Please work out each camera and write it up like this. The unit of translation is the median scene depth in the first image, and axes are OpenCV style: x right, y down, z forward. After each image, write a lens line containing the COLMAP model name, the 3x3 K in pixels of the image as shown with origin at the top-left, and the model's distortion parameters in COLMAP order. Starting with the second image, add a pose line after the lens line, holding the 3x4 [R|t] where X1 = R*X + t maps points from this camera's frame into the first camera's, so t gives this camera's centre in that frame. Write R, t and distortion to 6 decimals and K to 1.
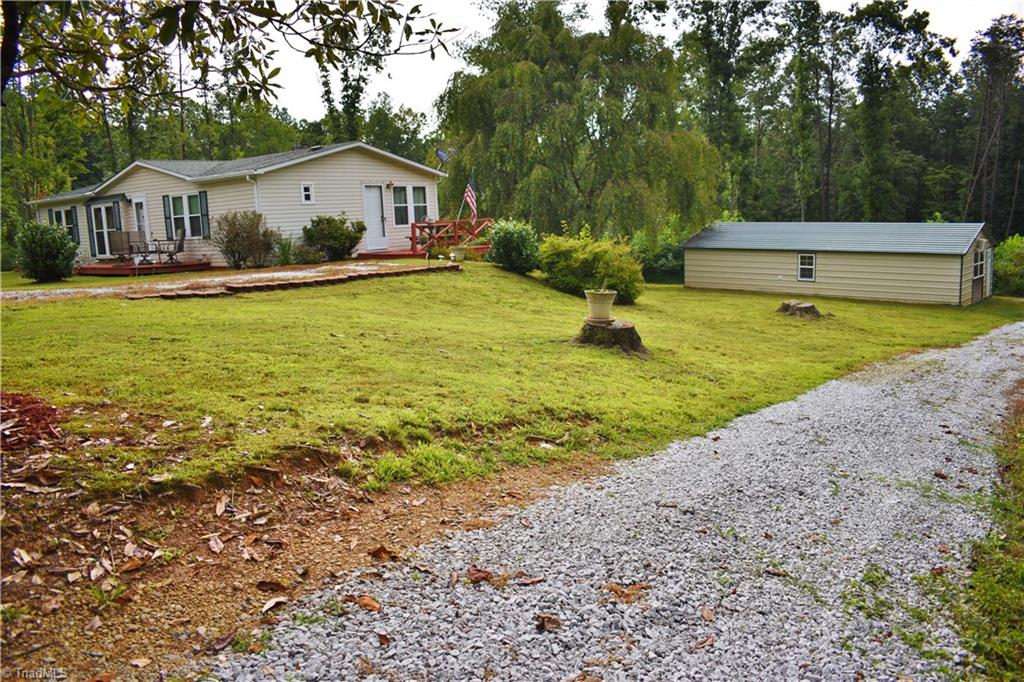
lens RADIAL K [[797.5, 0, 505.5], [0, 797.5, 346.0], [0, 0, 1]] dist [-0.092902, 0.015424]
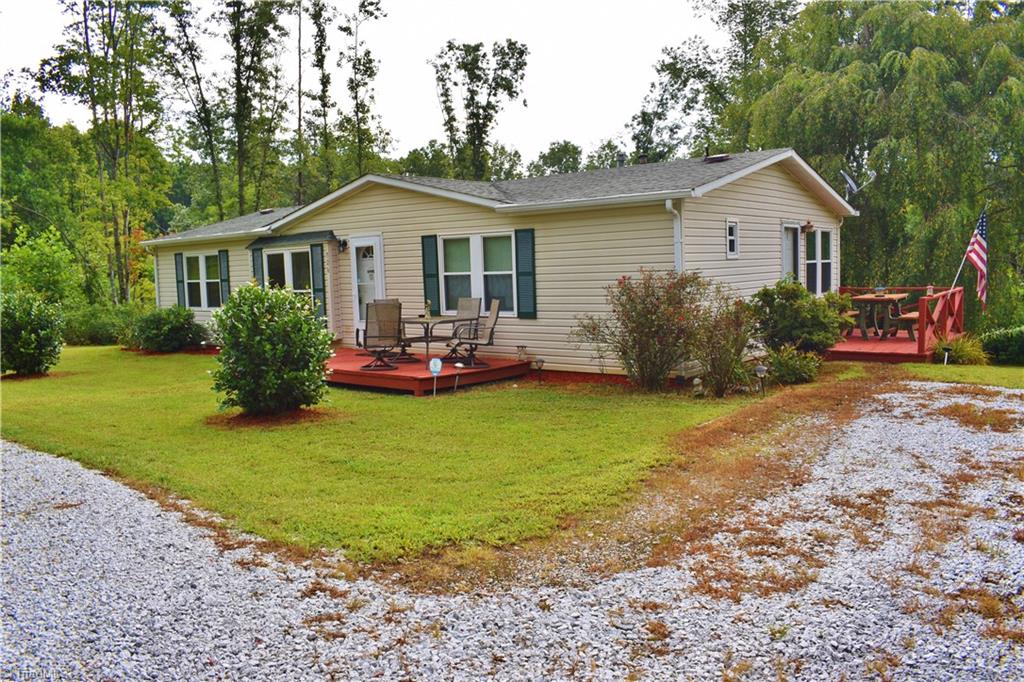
lens RADIAL K [[797.5, 0, 516.4], [0, 797.5, 336.4], [0, 0, 1]] dist [-0.092902, 0.015424]
pose [[0.999775, 0.013815, -0.016078, -0.336121], [-0.014923, 0.997368, -0.070957, -0.075378], [0.015055, 0.071181, 0.997350, 0.406684]]
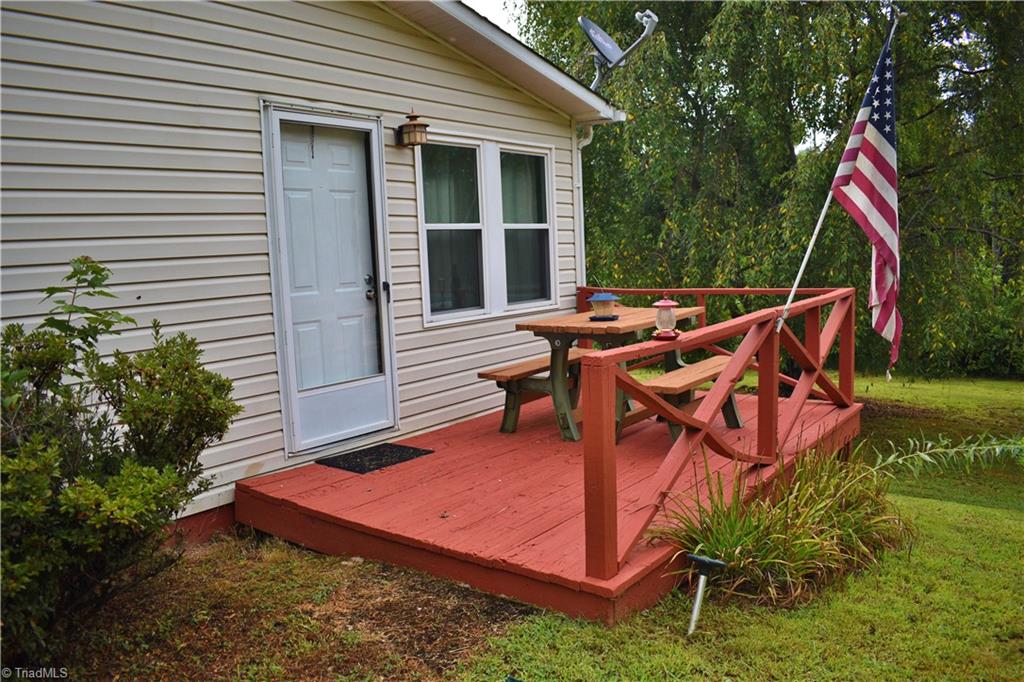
lens RADIAL K [[797.5, 0, 510.7], [0, 797.5, 341.5], [0, 0, 1]] dist [-0.092902, 0.015424]
pose [[0.999981, 0.004373, 0.004386, -0.114388], [-0.004178, 0.999043, -0.043528, -0.131876], [-0.004572, 0.043509, 0.999043, 0.758133]]
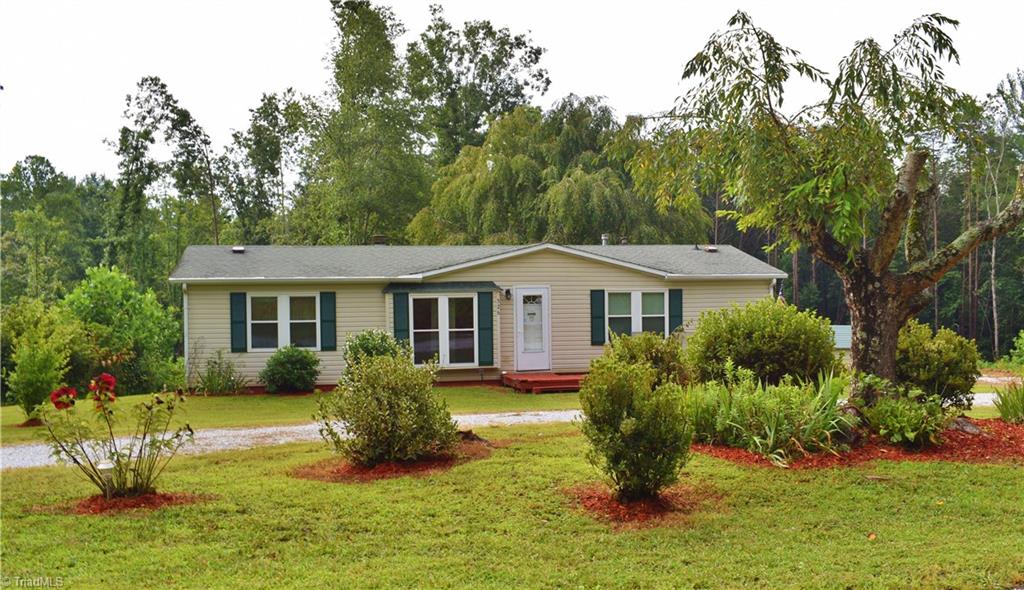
lens RADIAL K [[996.5, 0, 520.4], [0, 996.5, 305.0], [0, 0, 1]] dist [-0.049876, 0.000000]
pose [[0.648210, 0.021463, 0.761159, -1.185734], [0.102373, 0.988071, -0.115043, -0.061052], [-0.754549, 0.152494, 0.638280, 0.370365]]
